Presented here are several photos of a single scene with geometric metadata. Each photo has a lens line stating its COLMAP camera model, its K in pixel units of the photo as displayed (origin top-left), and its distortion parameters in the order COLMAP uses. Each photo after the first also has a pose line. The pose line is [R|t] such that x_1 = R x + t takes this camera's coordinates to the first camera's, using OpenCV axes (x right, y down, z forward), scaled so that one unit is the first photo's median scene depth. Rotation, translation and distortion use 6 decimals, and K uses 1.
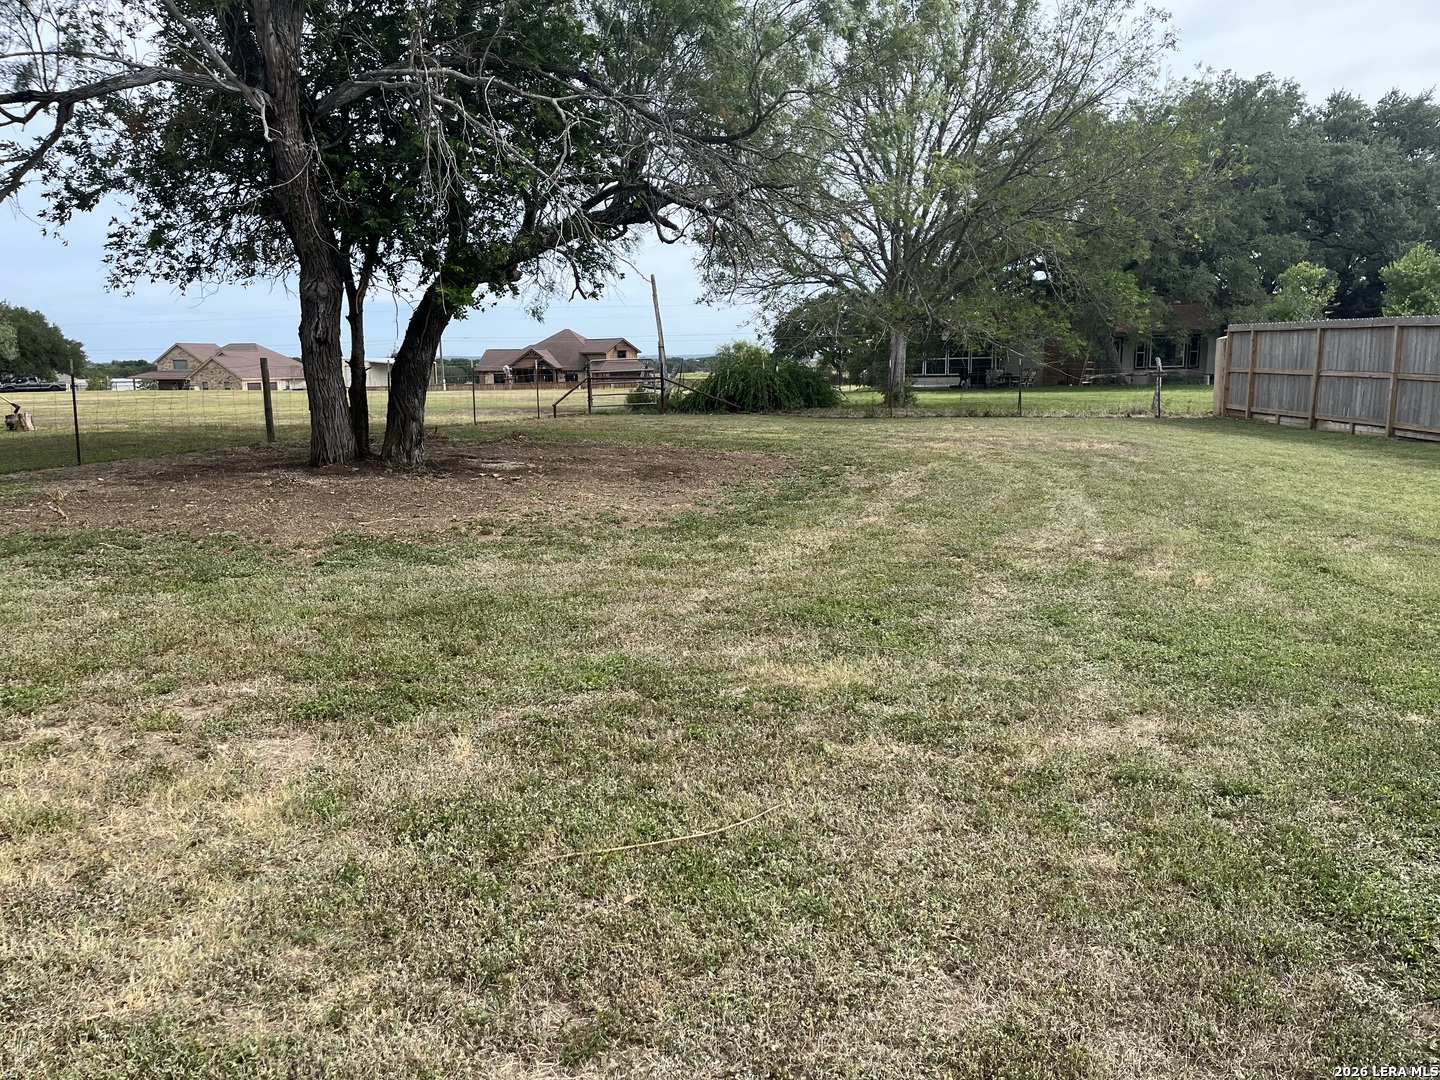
lens RADIAL K [[1114.1, 0, 720.0], [0, 1114.1, 540.0], [0, 0, 1]] dist [0.036094, -0.047285]
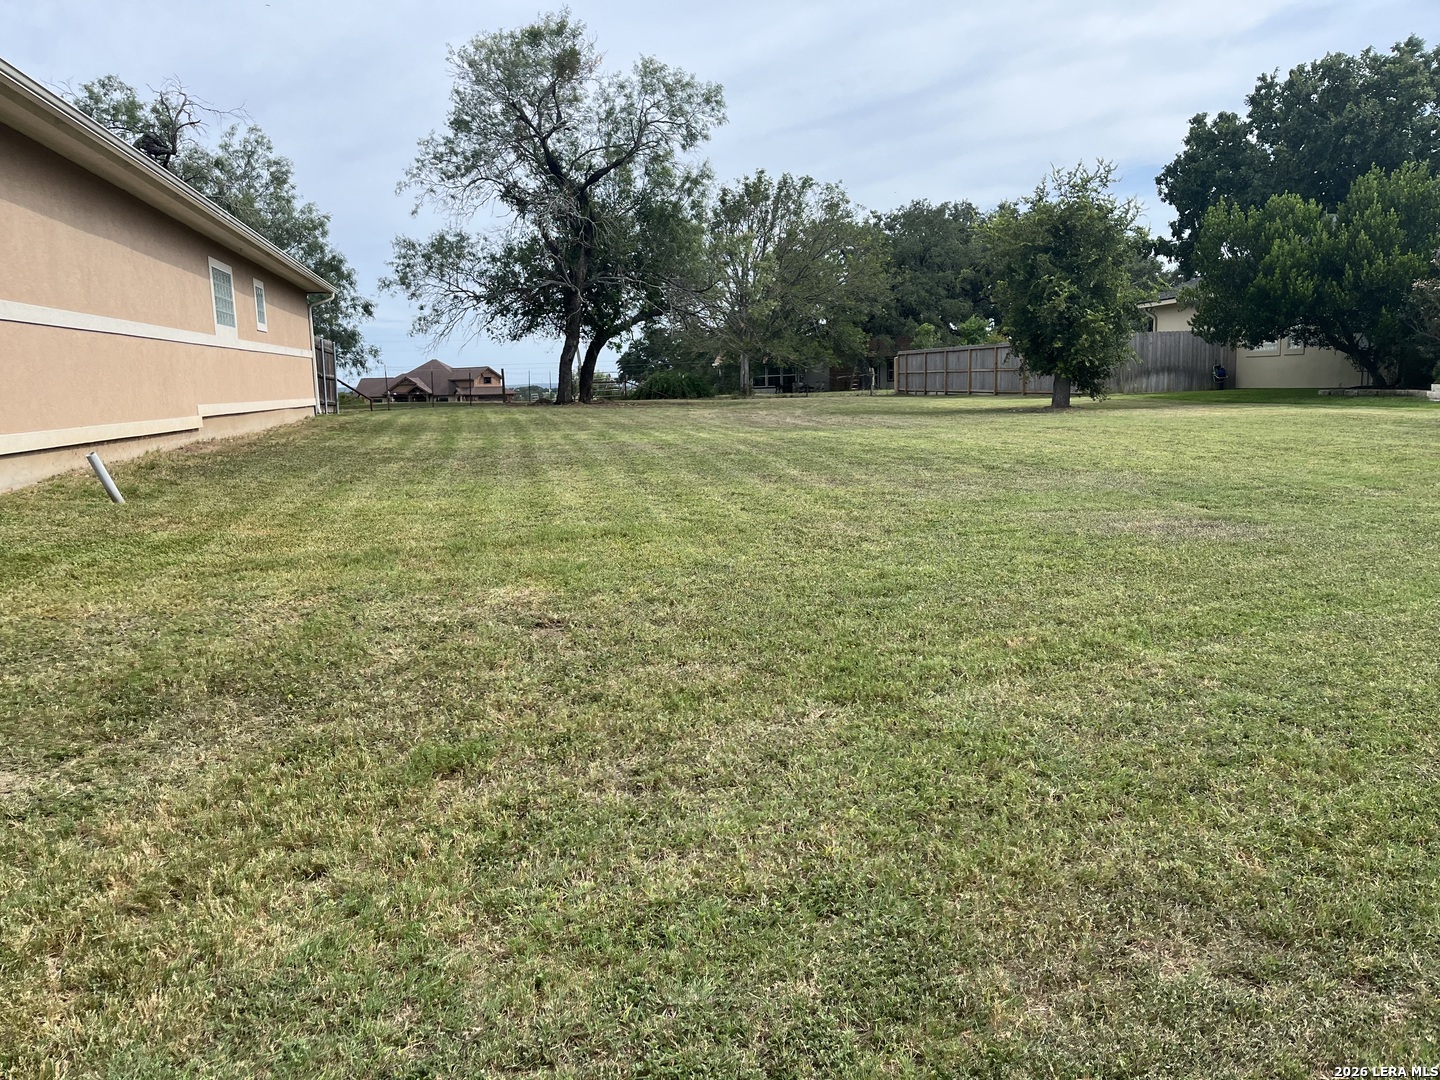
lens RADIAL K [[1114.1, 0, 720.0], [0, 1114.1, 540.0], [0, 0, 1]] dist [0.036094, -0.047285]
pose [[0.986677, -0.035235, 0.158829, -0.202319], [0.039311, 0.998972, -0.022595, 0.174891], [-0.157869, 0.028538, 0.987048, -0.897916]]
